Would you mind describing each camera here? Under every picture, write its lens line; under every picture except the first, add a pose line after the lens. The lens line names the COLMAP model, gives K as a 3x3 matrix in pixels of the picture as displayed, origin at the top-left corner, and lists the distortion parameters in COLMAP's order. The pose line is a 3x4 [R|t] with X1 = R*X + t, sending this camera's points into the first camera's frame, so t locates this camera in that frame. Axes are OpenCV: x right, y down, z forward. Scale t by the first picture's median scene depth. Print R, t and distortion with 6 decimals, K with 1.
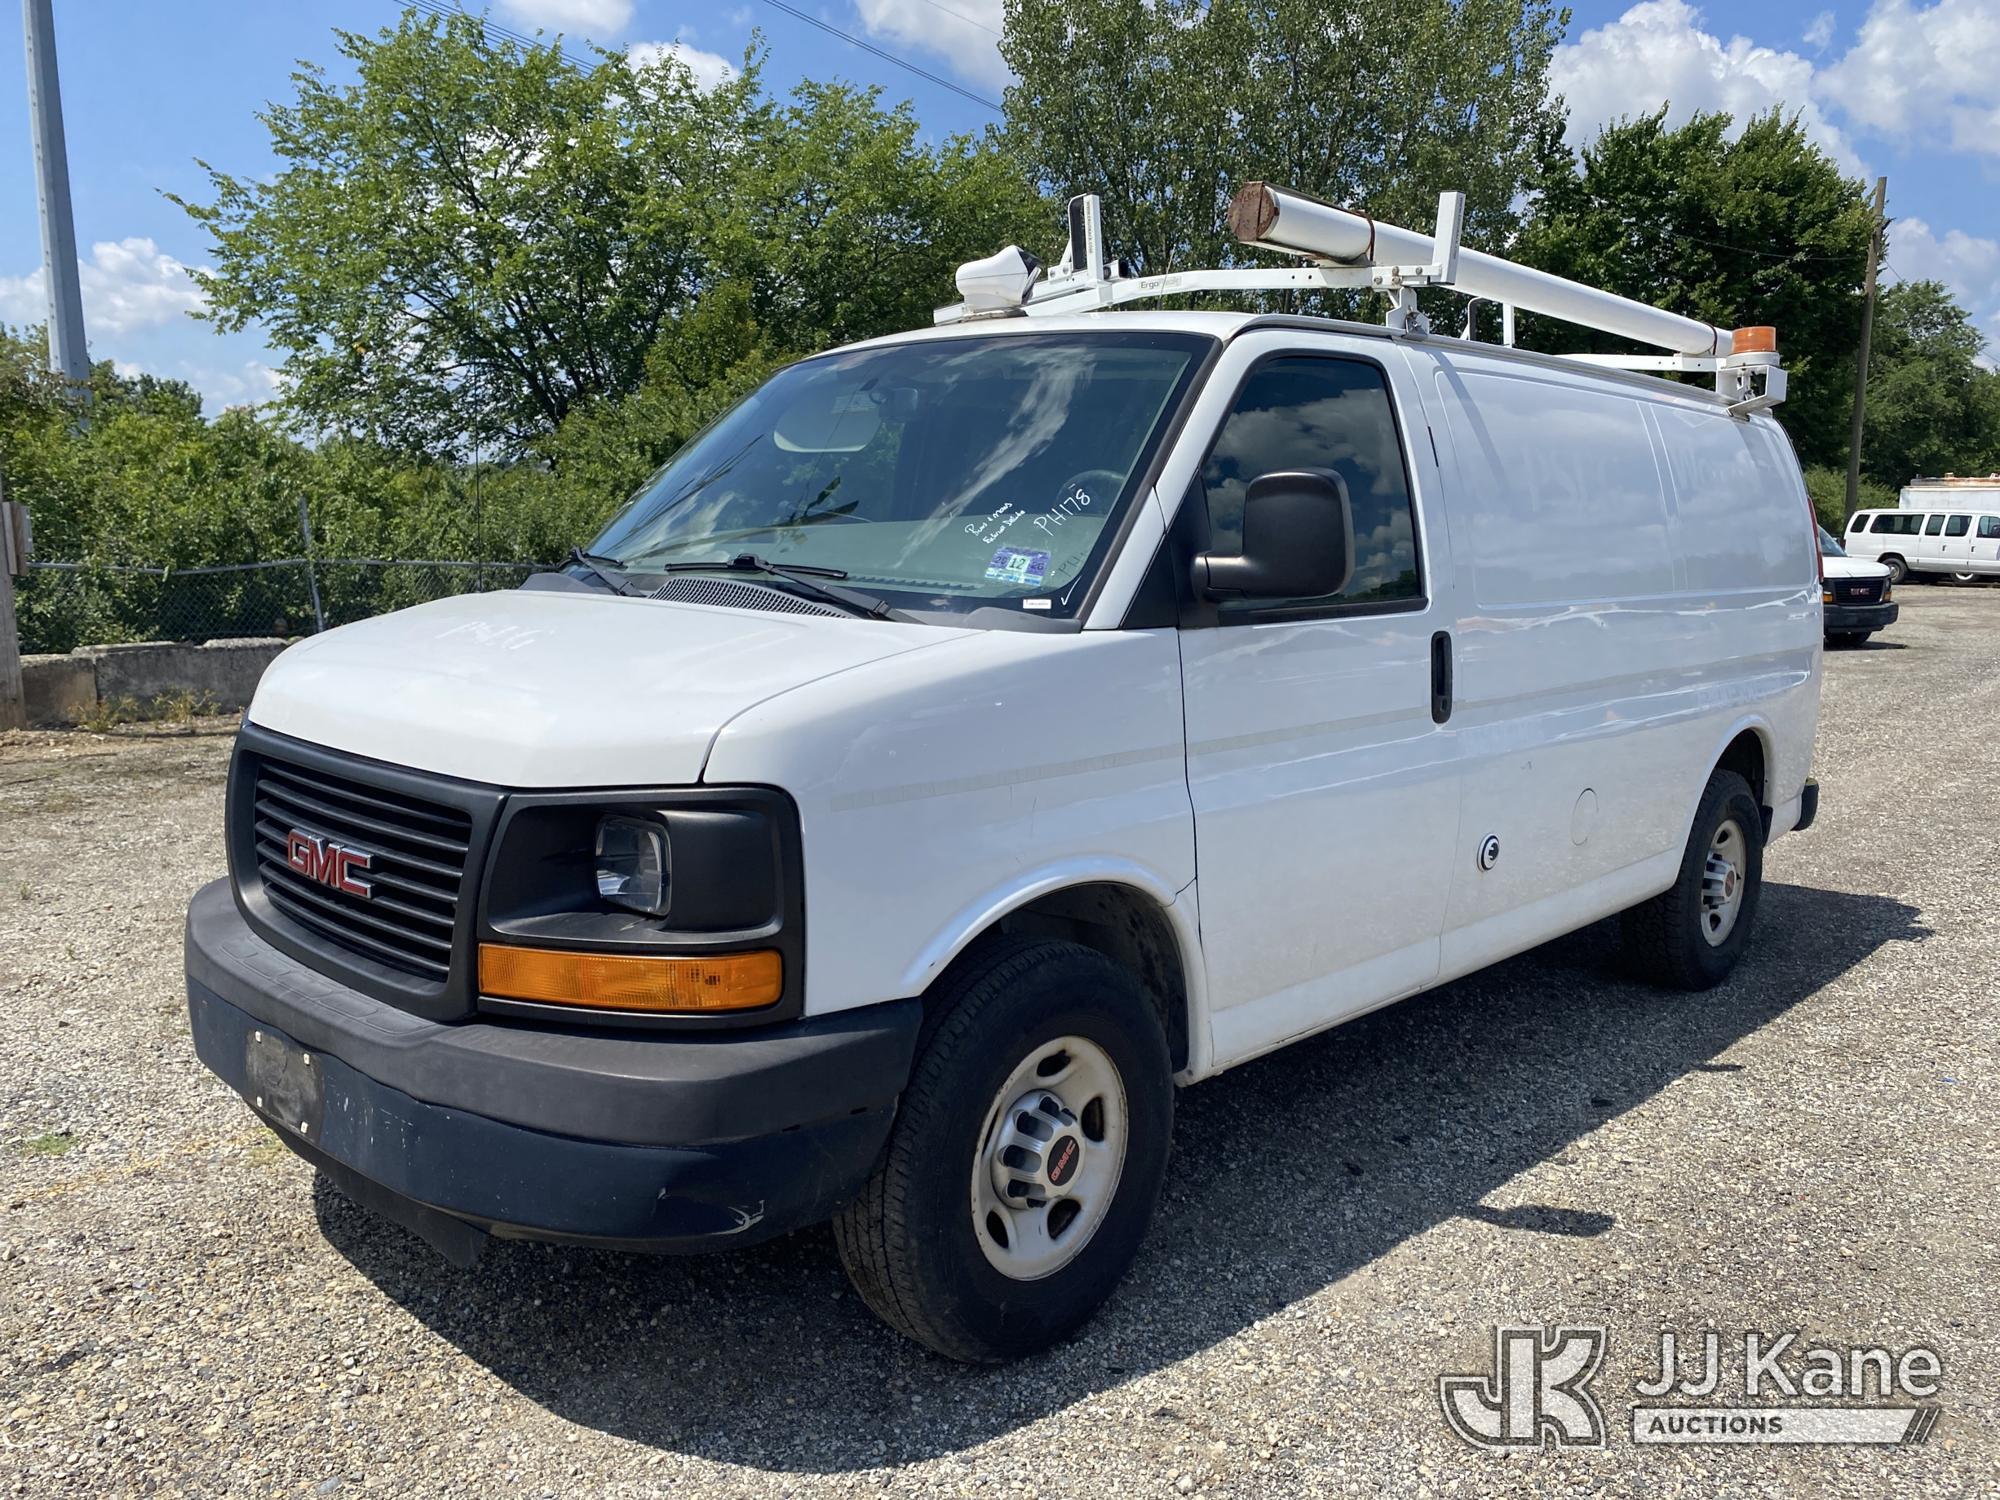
lens RADIAL K [[1606.2, 0, 996.1], [0, 1606.2, 737.9], [0, 0, 1]] dist [0.032679, -0.011200]
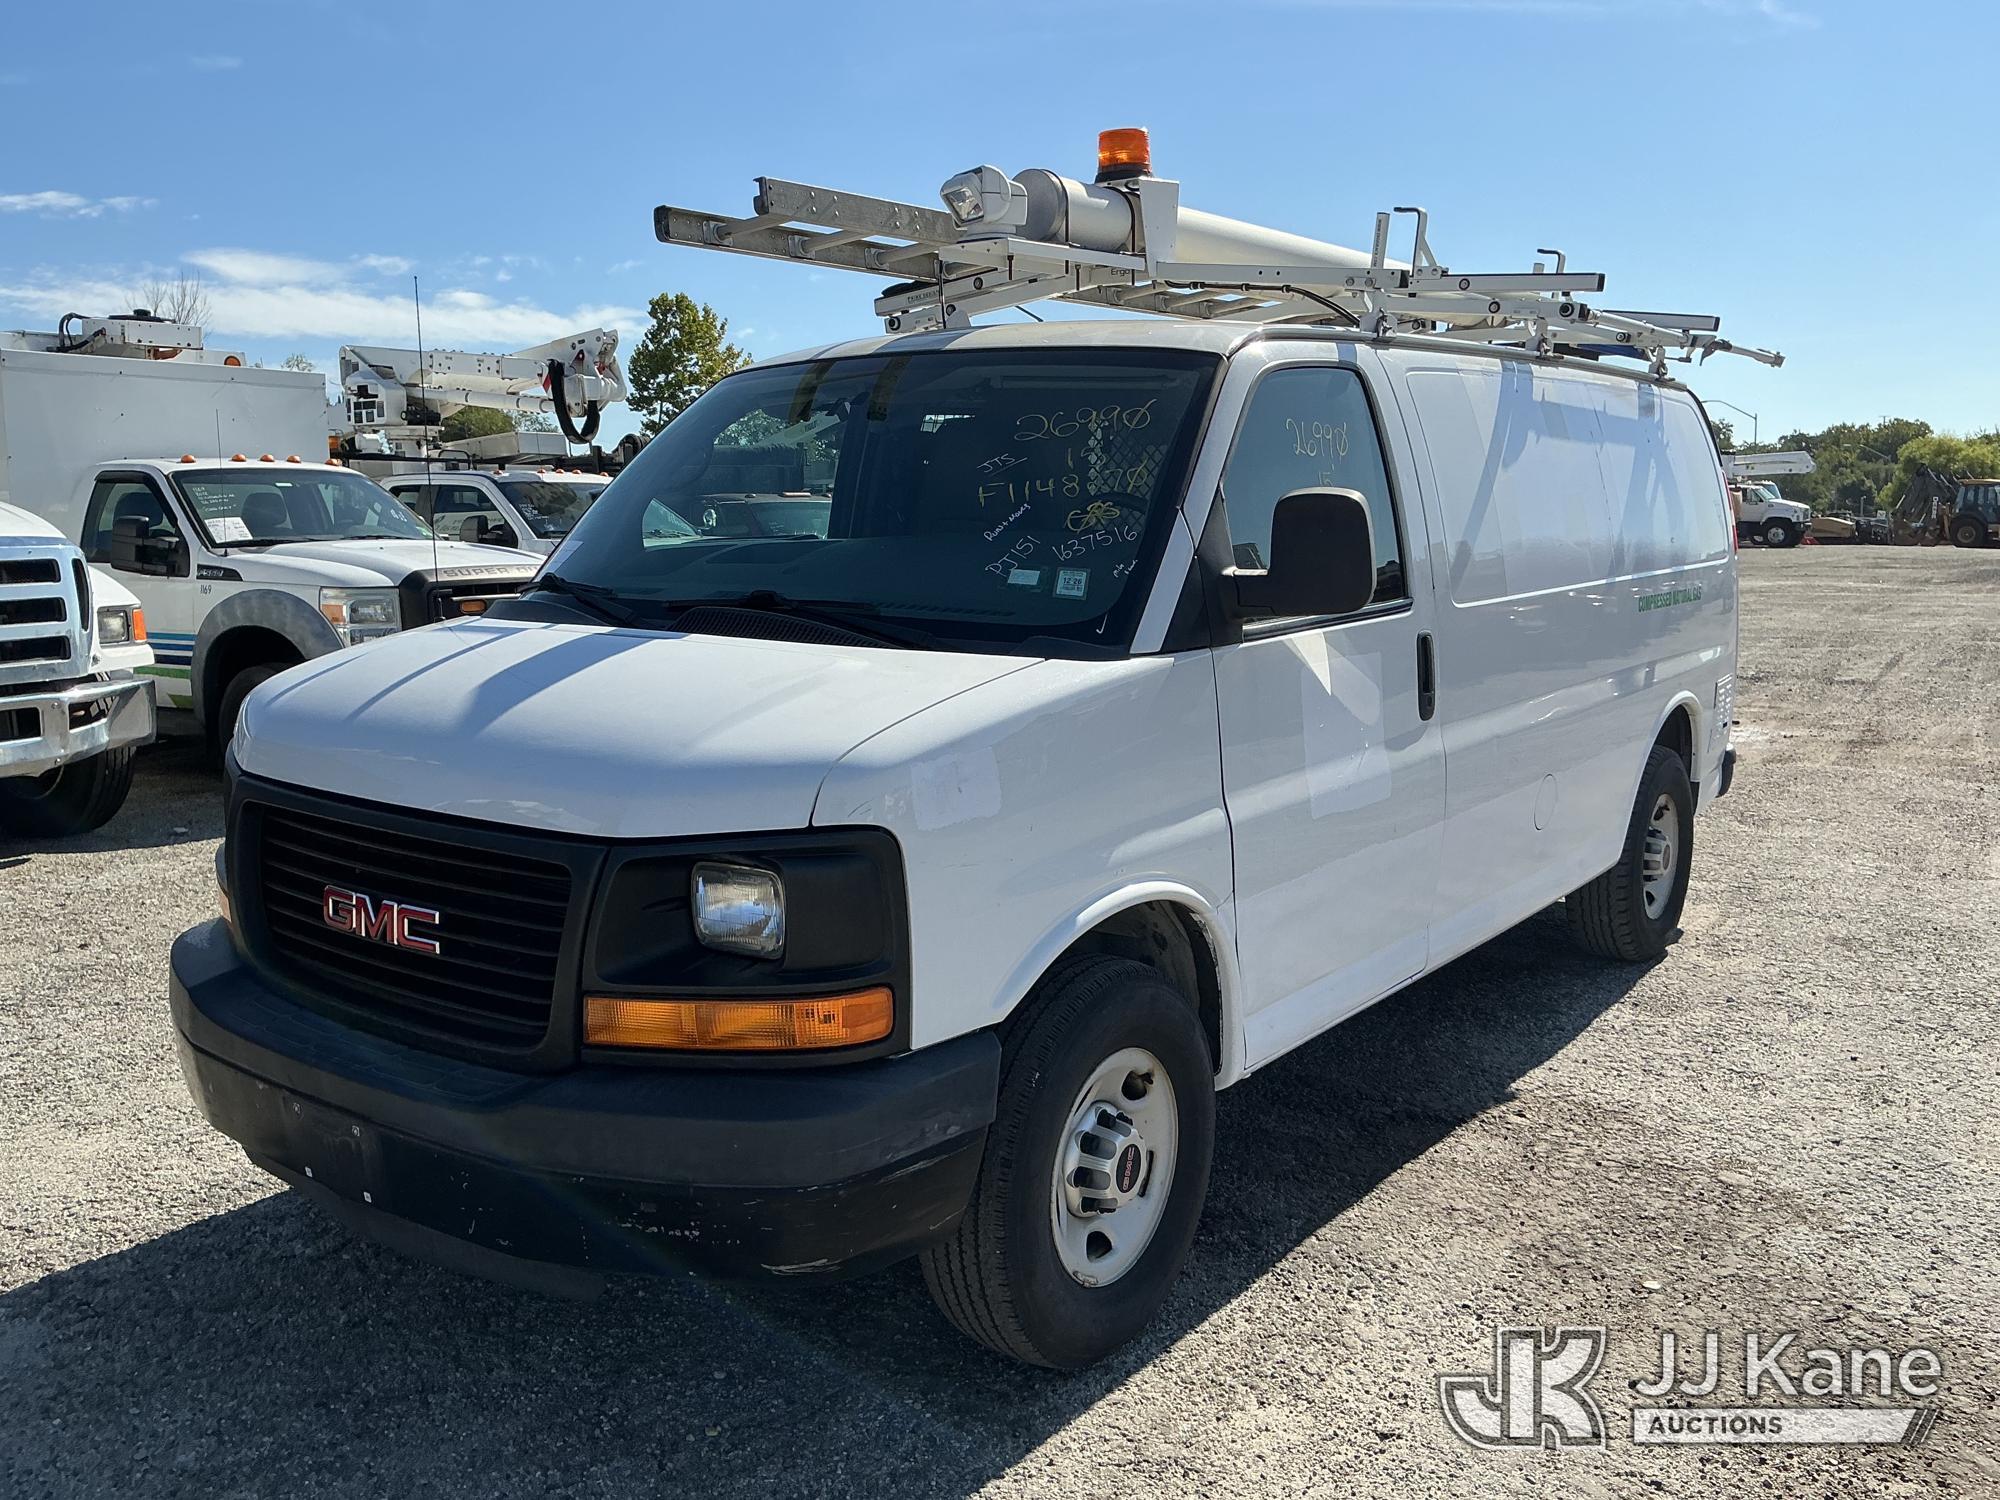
lens RADIAL K [[1782.4, 0, 991.3], [0, 1782.4, 762.1], [0, 0, 1]] dist [0.046176, -0.023953]
pose [[0.992766, -0.042465, 0.112306, -0.161295], [0.039762, 0.998866, 0.026197, -0.031525], [-0.113291, -0.021542, 0.993328, -0.114924]]
